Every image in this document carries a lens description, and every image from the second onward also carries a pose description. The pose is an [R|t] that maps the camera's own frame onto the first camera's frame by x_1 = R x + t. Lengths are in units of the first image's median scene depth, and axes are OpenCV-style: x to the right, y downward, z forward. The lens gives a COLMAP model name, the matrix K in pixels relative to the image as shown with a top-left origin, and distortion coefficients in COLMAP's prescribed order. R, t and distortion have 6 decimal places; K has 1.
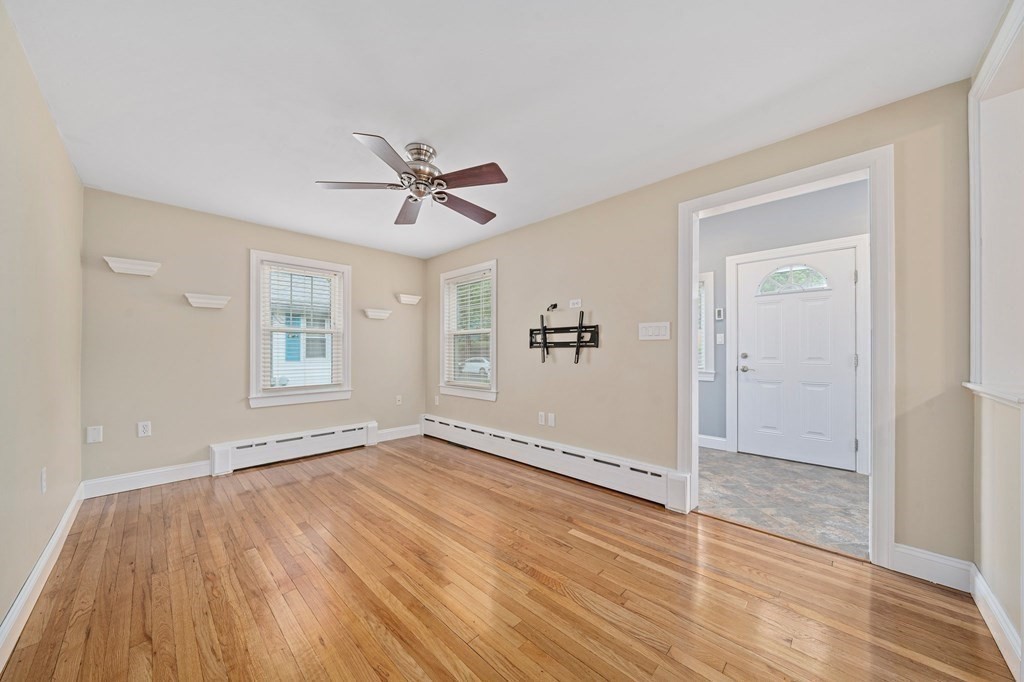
lens RADIAL K [[351.8, 0, 510.8], [0, 351.8, 349.5], [0, 0, 1]] dist [-0.005583, -0.000223]
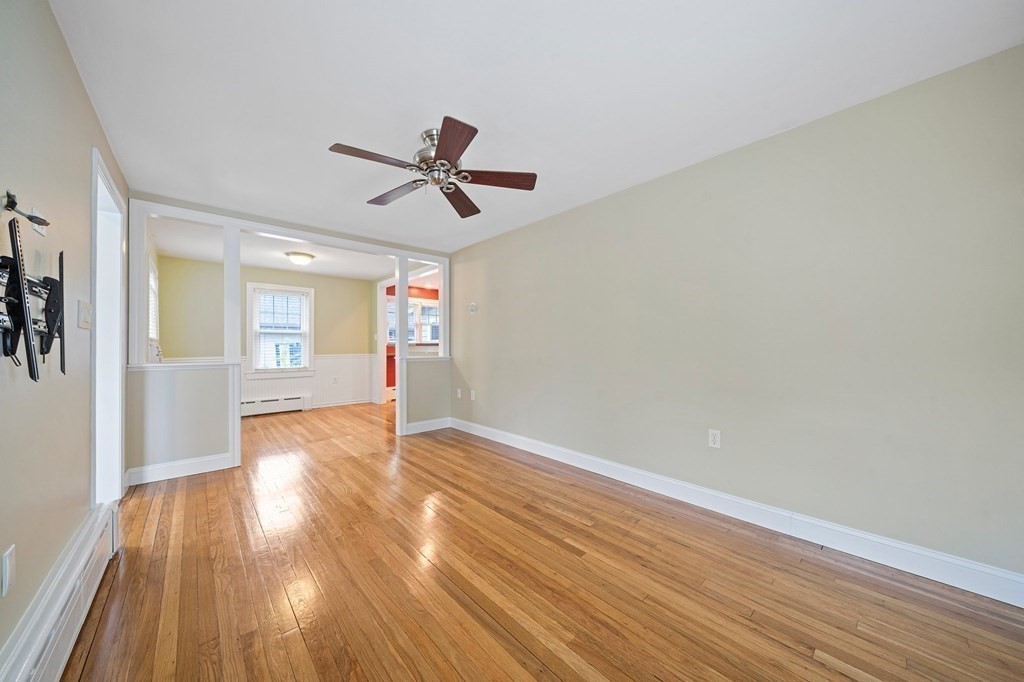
lens RADIAL K [[351.8, 0, 508.2], [0, 351.8, 343.2], [0, 0, 1]] dist [-0.005583, -0.000223]
pose [[-0.997255, 0.005734, 0.073827, -0.348000], [0.004998, 0.999936, -0.010144, 0.007717], [-0.073881, -0.009748, -0.997219, 1.302637]]
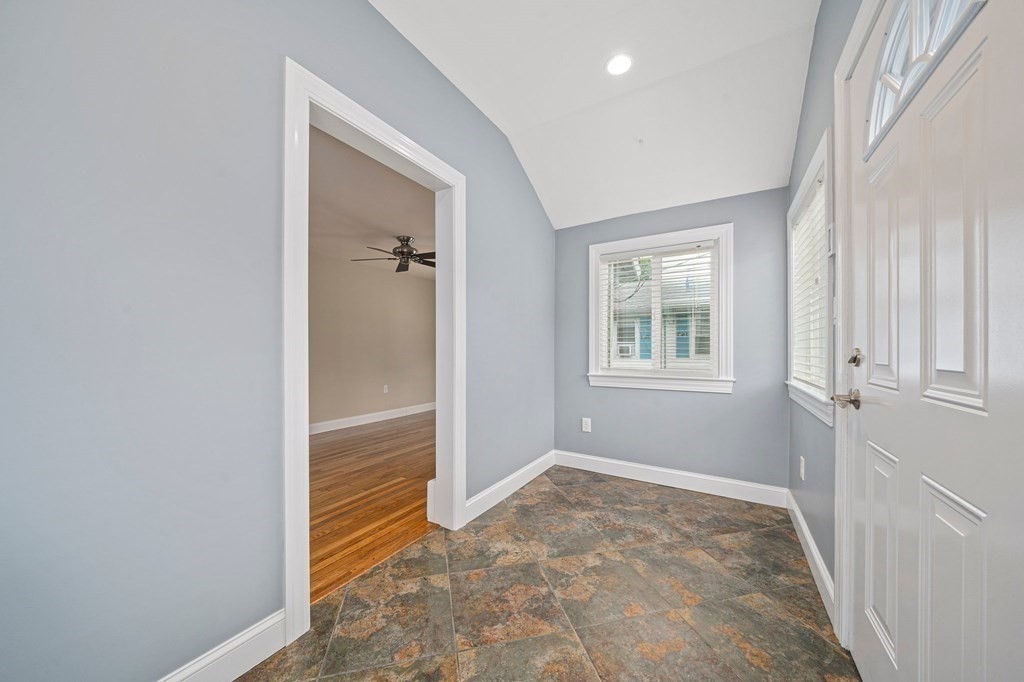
lens RADIAL K [[351.8, 0, 509.1], [0, 351.8, 351.9], [0, 0, 1]] dist [-0.005583, -0.000223]
pose [[0.216729, 0.006272, -0.976212, 1.096108], [0.005212, 0.999958, 0.007582, 0.008959], [0.976218, -0.006731, 0.216688, 0.757161]]
